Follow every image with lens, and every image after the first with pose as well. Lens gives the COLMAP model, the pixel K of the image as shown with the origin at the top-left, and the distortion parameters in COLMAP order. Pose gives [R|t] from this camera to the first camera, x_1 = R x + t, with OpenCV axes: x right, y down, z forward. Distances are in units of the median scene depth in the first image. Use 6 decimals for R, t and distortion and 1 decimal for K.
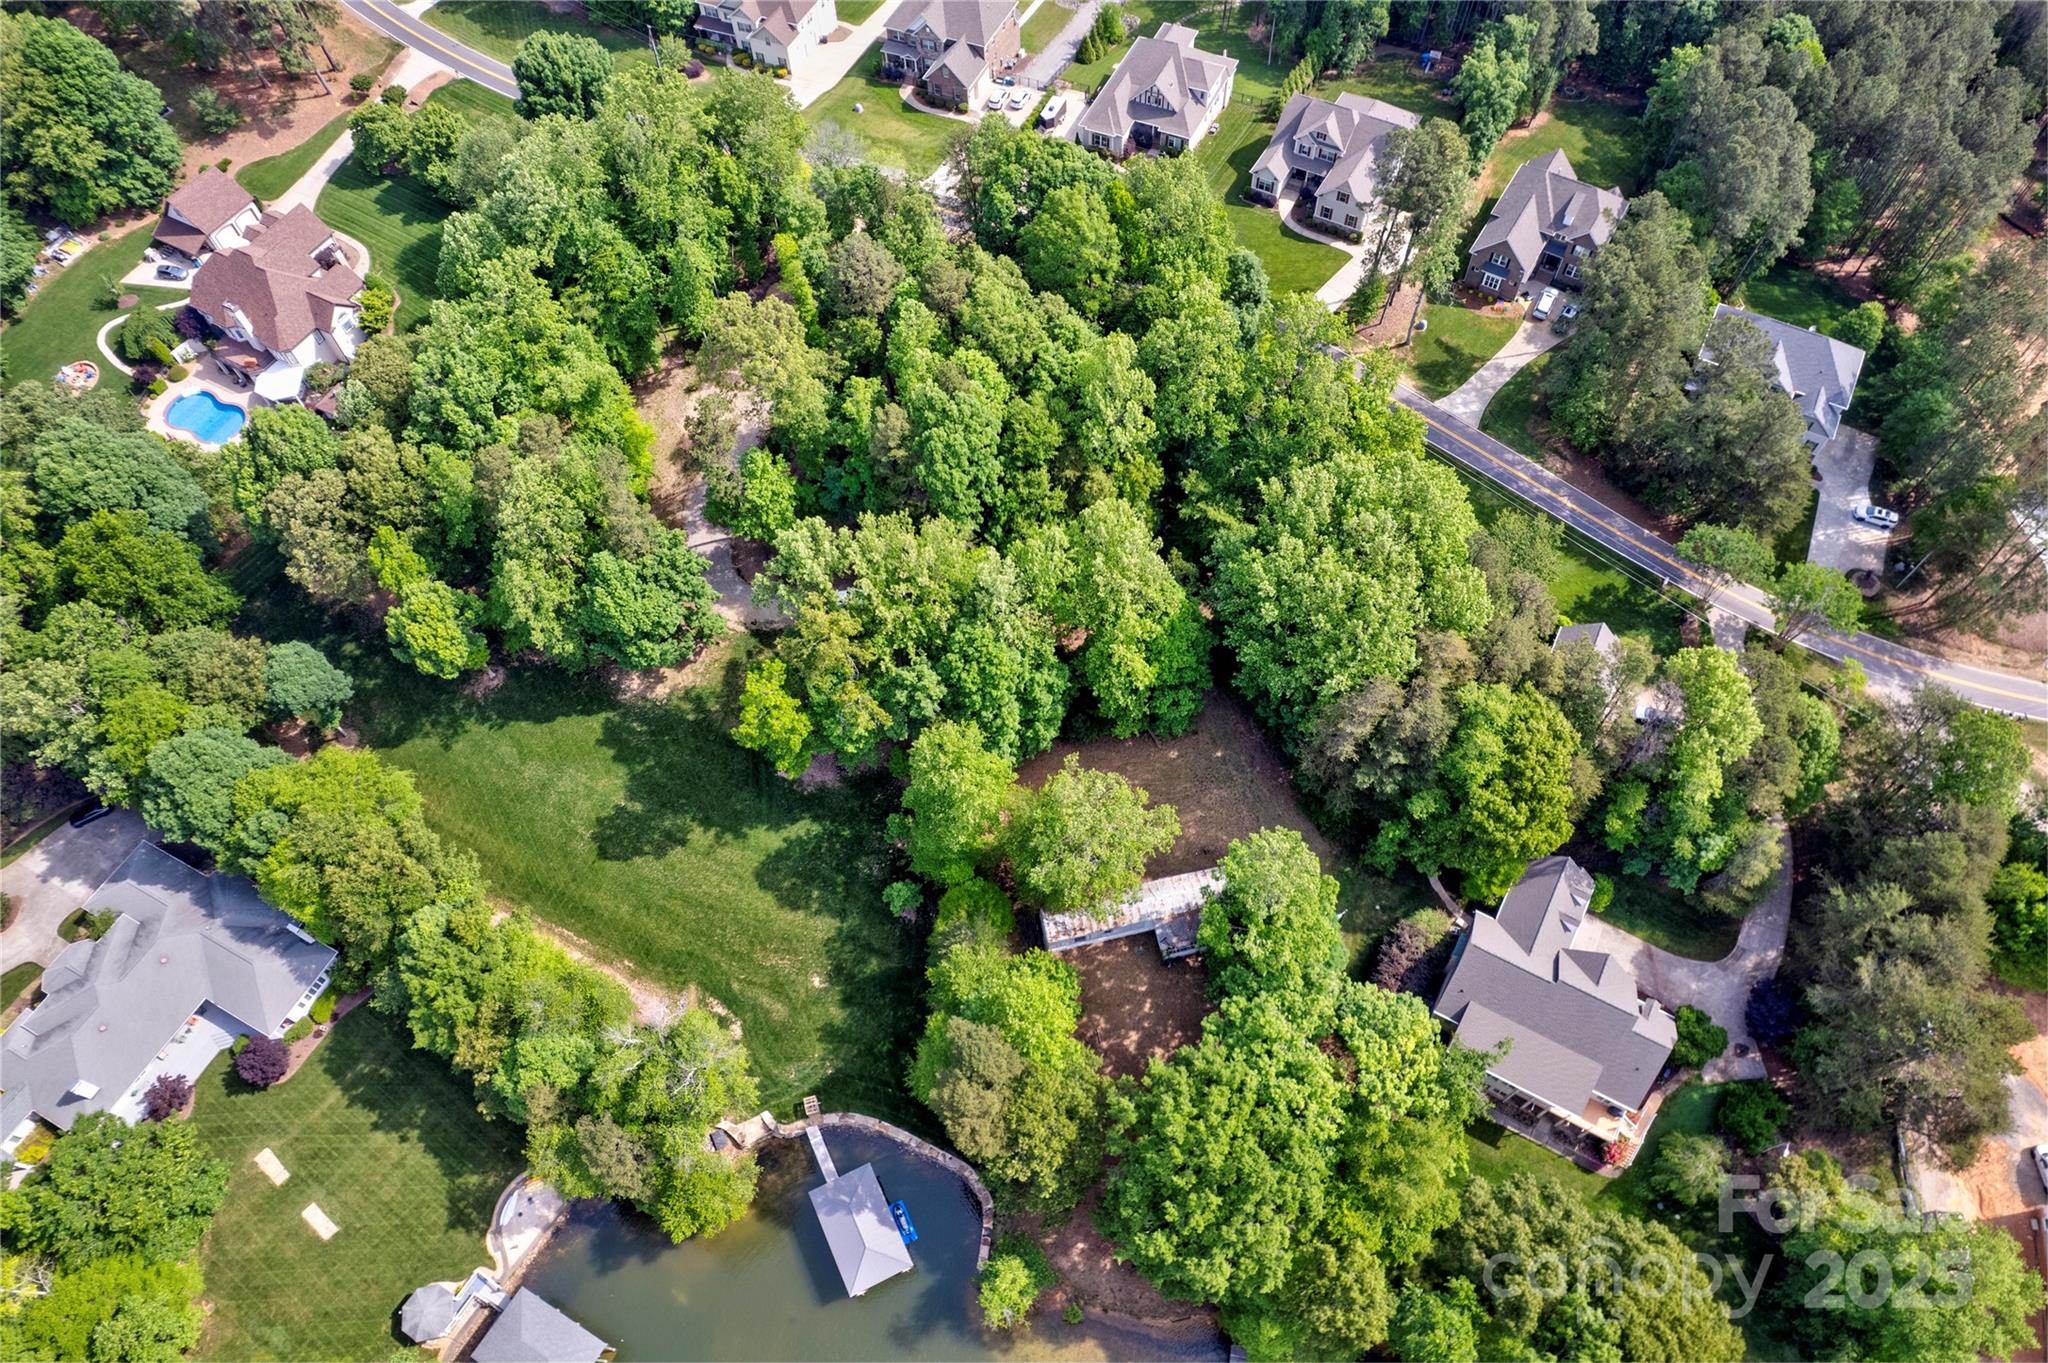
lens RADIAL K [[1249.3, 0, 1024.0], [0, 1249.3, 681.5], [0, 0, 1]] dist [-0.065037, 0.055478]
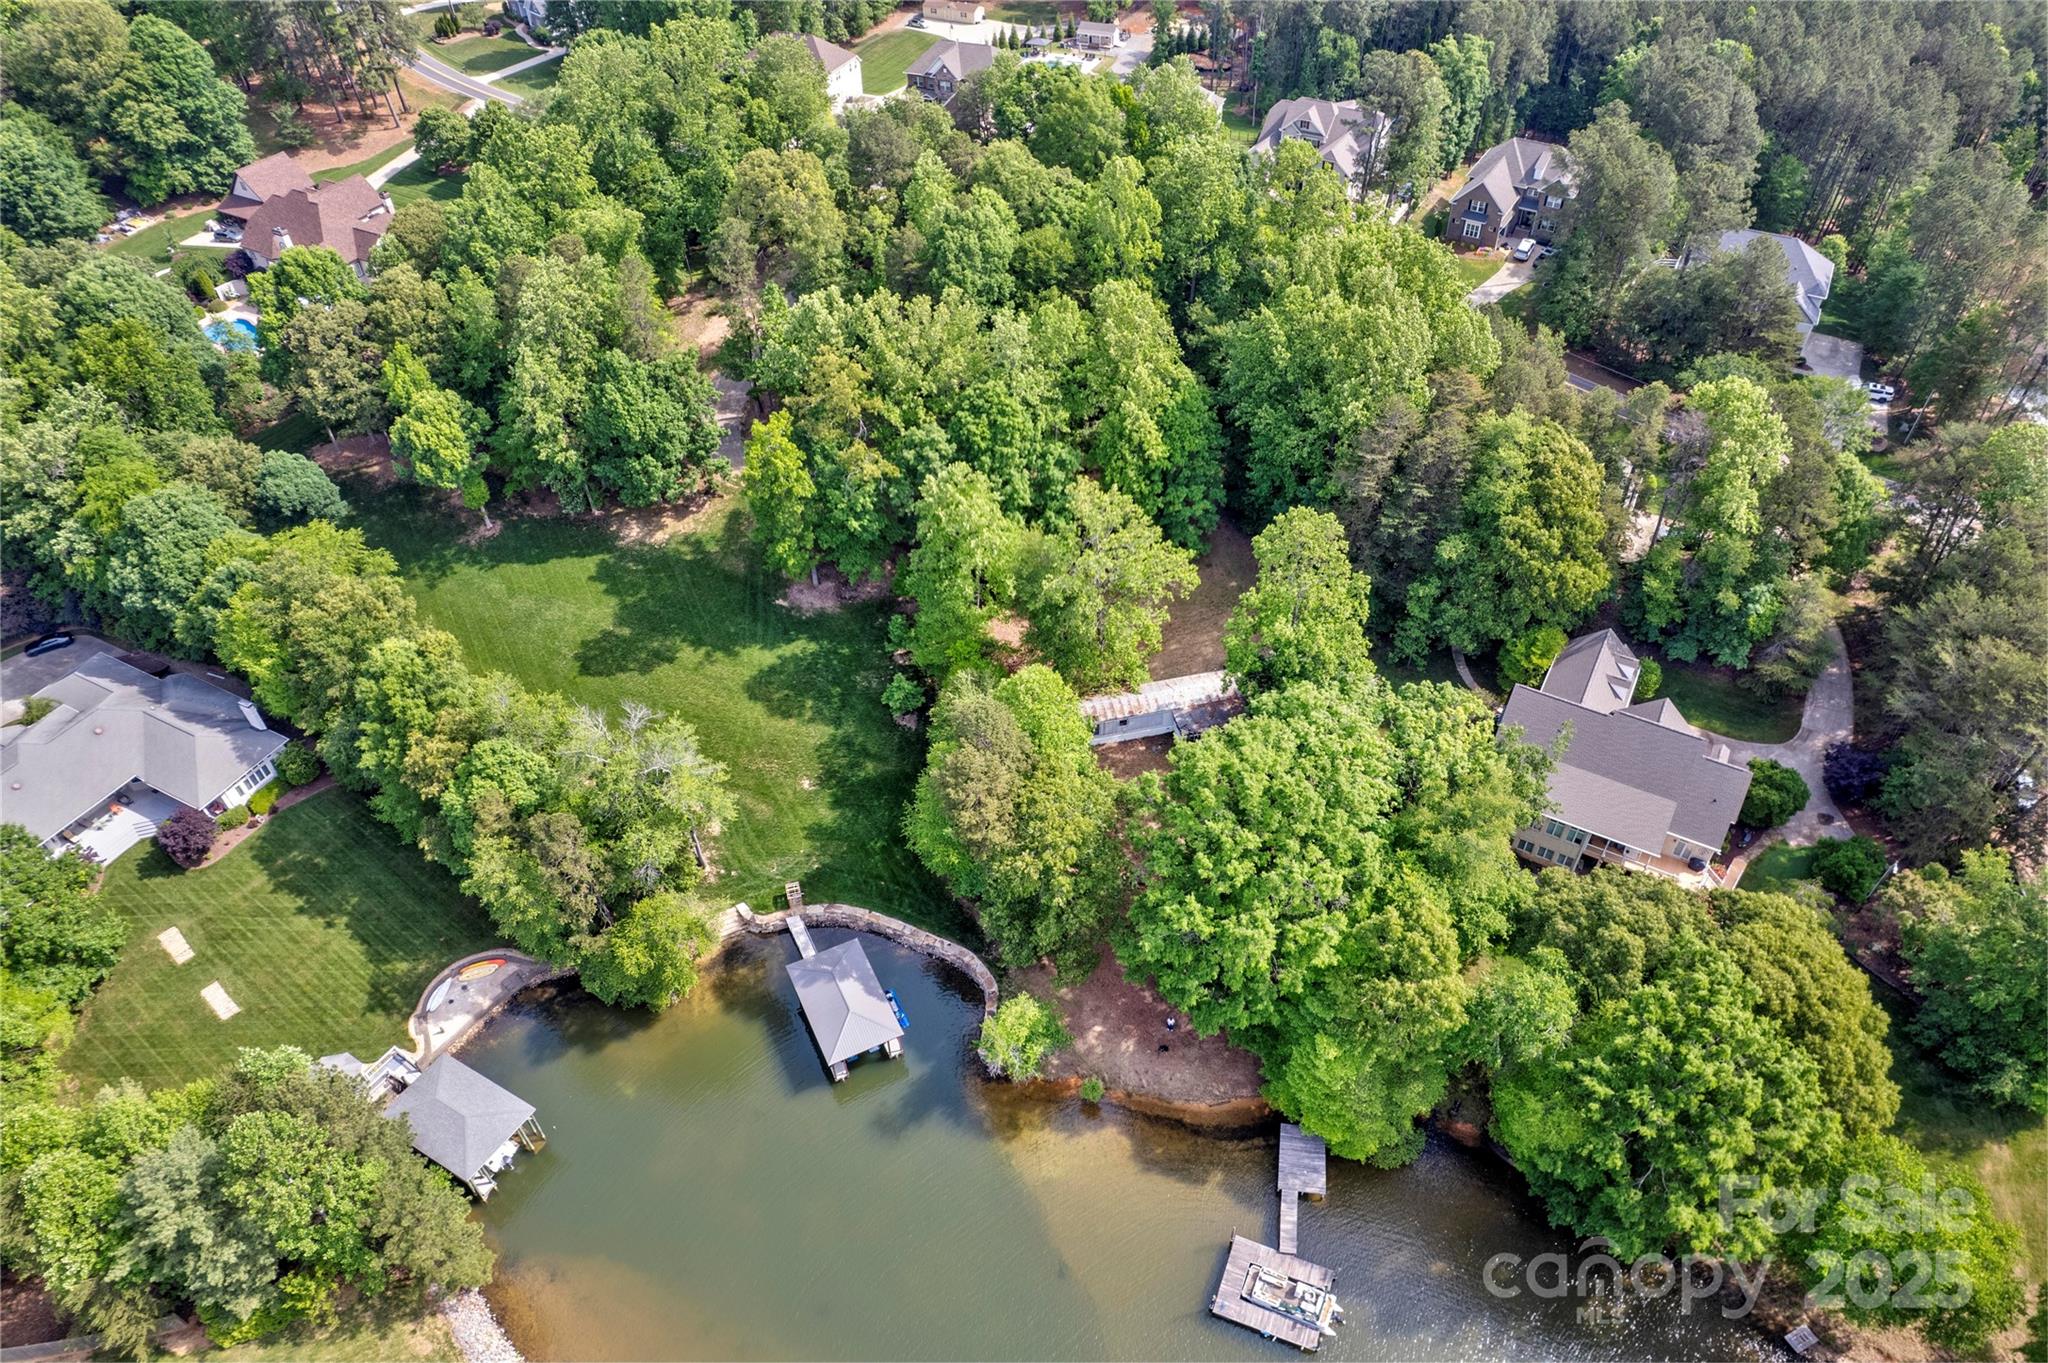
lens RADIAL K [[1249.3, 0, 1024.0], [0, 1249.3, 681.5], [0, 0, 1]] dist [-0.065037, 0.055478]
pose [[0.999976, 0.006331, 0.002812, -0.009373], [-0.005400, 0.966651, -0.256040, 0.409407], [-0.004339, 0.256019, 0.966662, 0.094802]]
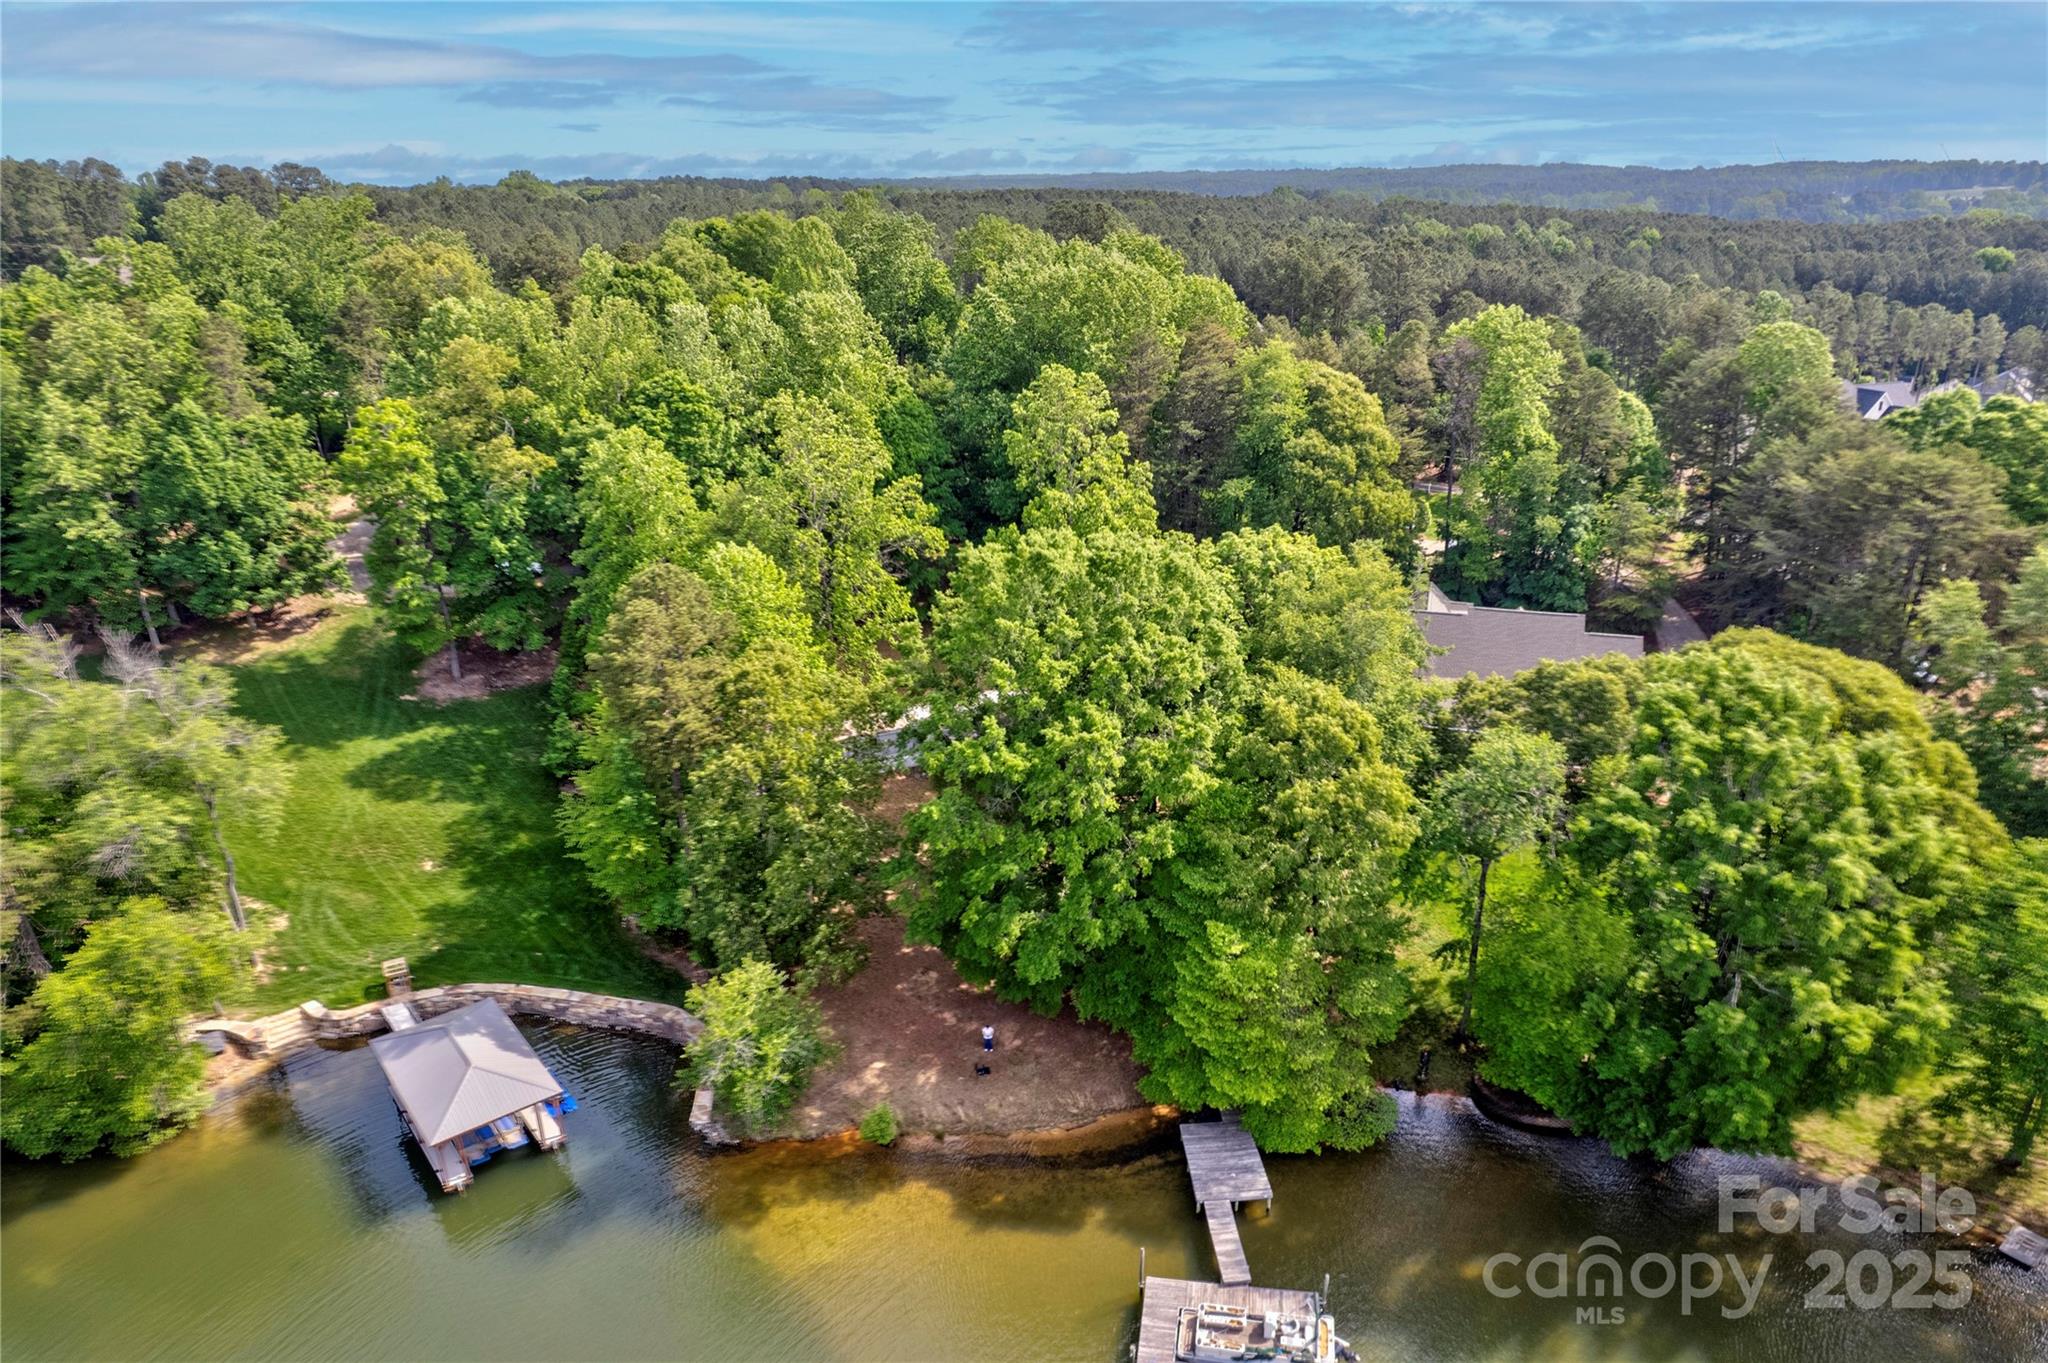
lens RADIAL K [[1286.5, 0, 1021.0], [0, 1286.5, 723.7], [0, 0, 1]] dist [-0.090186, 0.077682]
pose [[0.974463, -0.068766, 0.213758, -0.004168], [0.181668, 0.800946, -0.570510, 0.618635], [-0.131977, 0.594774, 0.792985, 0.410246]]
